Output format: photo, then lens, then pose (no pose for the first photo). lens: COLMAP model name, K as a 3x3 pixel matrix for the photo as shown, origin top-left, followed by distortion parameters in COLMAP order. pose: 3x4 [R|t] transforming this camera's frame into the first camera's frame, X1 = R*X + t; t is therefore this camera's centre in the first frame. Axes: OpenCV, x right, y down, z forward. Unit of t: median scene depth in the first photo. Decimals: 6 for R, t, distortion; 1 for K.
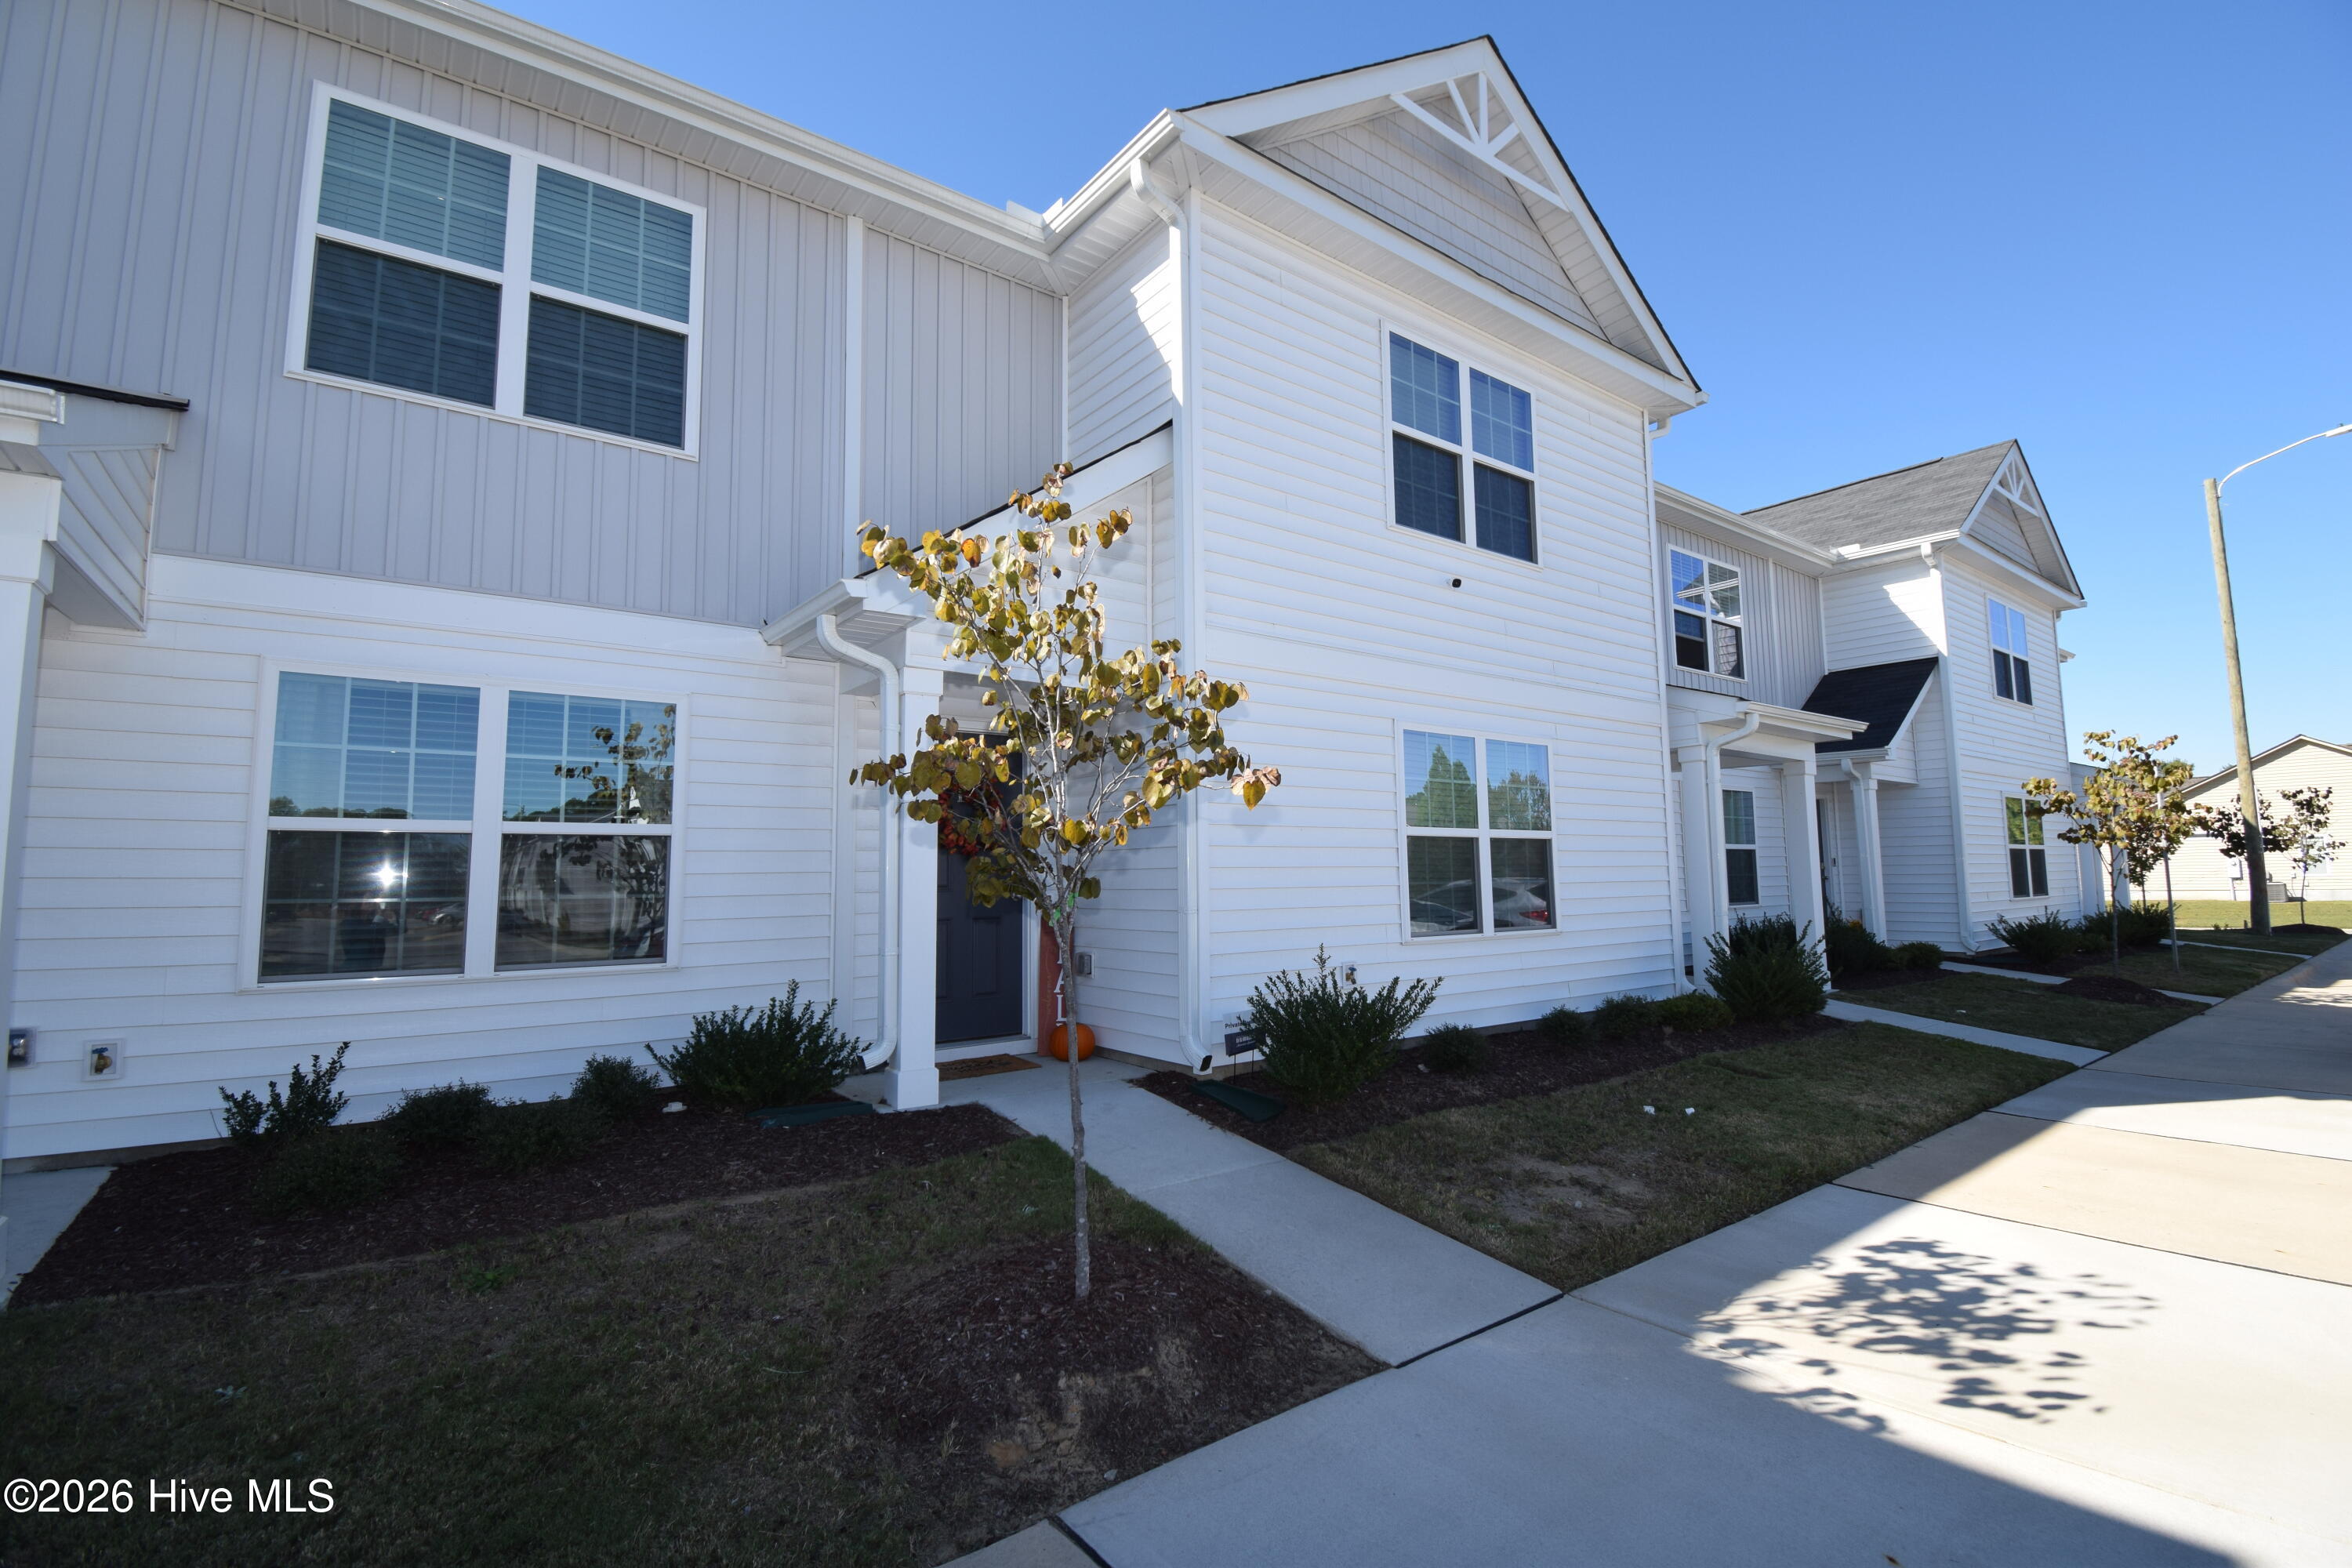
lens RADIAL K [[1044.1, 0, 1186.4], [0, 1044.1, 788.5], [0, 0, 1]] dist [0.006870, -0.018545]
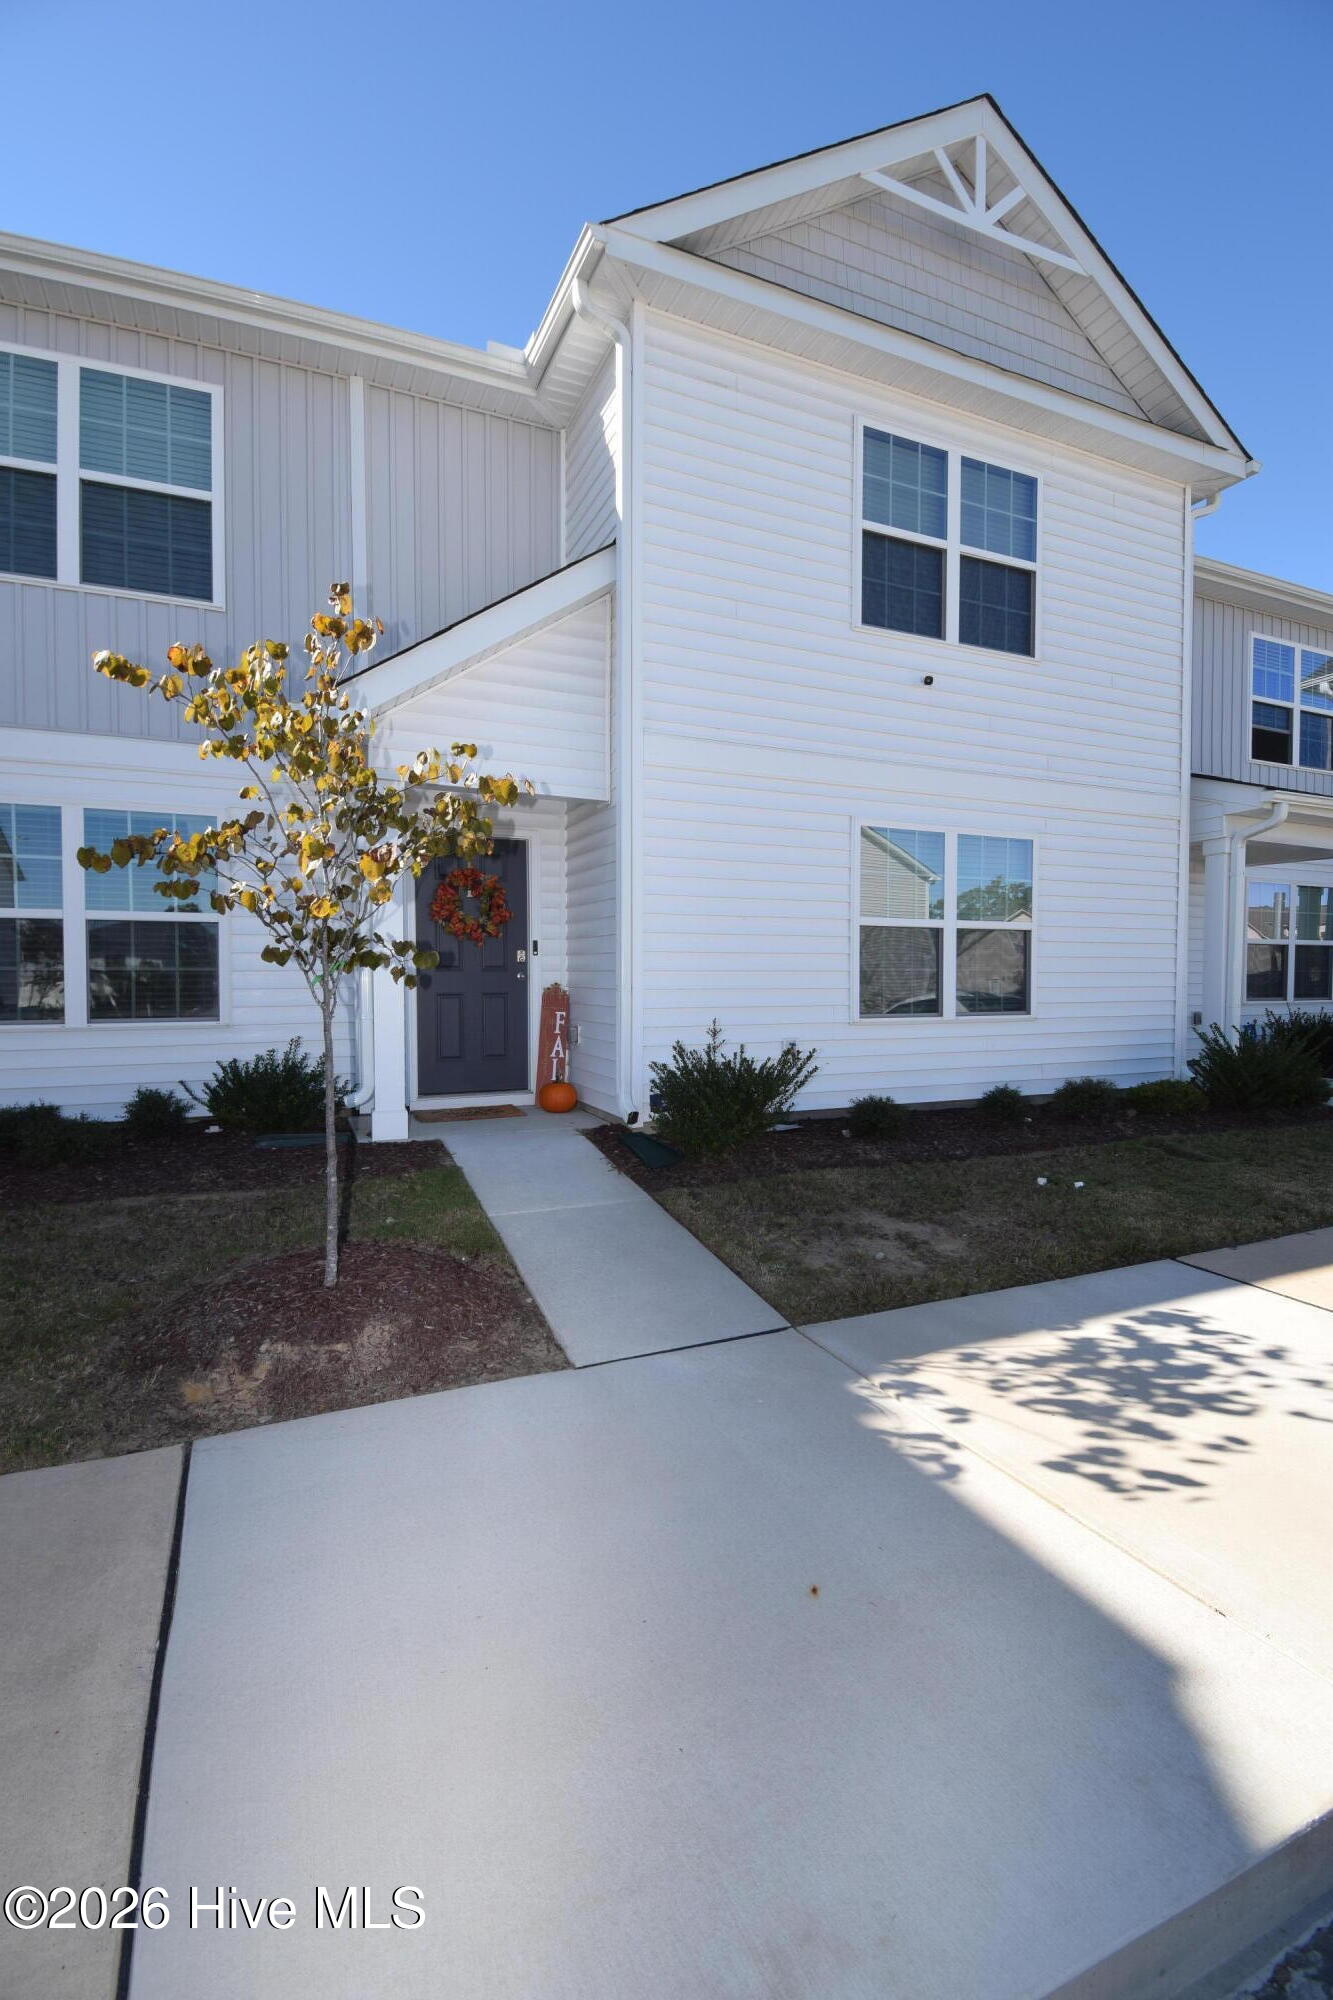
lens RADIAL K [[887.8, 0, 659.8], [0, 887.8, 1015.4], [0, 0, 1]] dist [0.006870, -0.018545]
pose [[0.974057, 0.021186, -0.225307, 0.264953], [0.008185, 0.991659, 0.128633, 0.022026], [0.226153, -0.127140, 0.965759, 0.064682]]
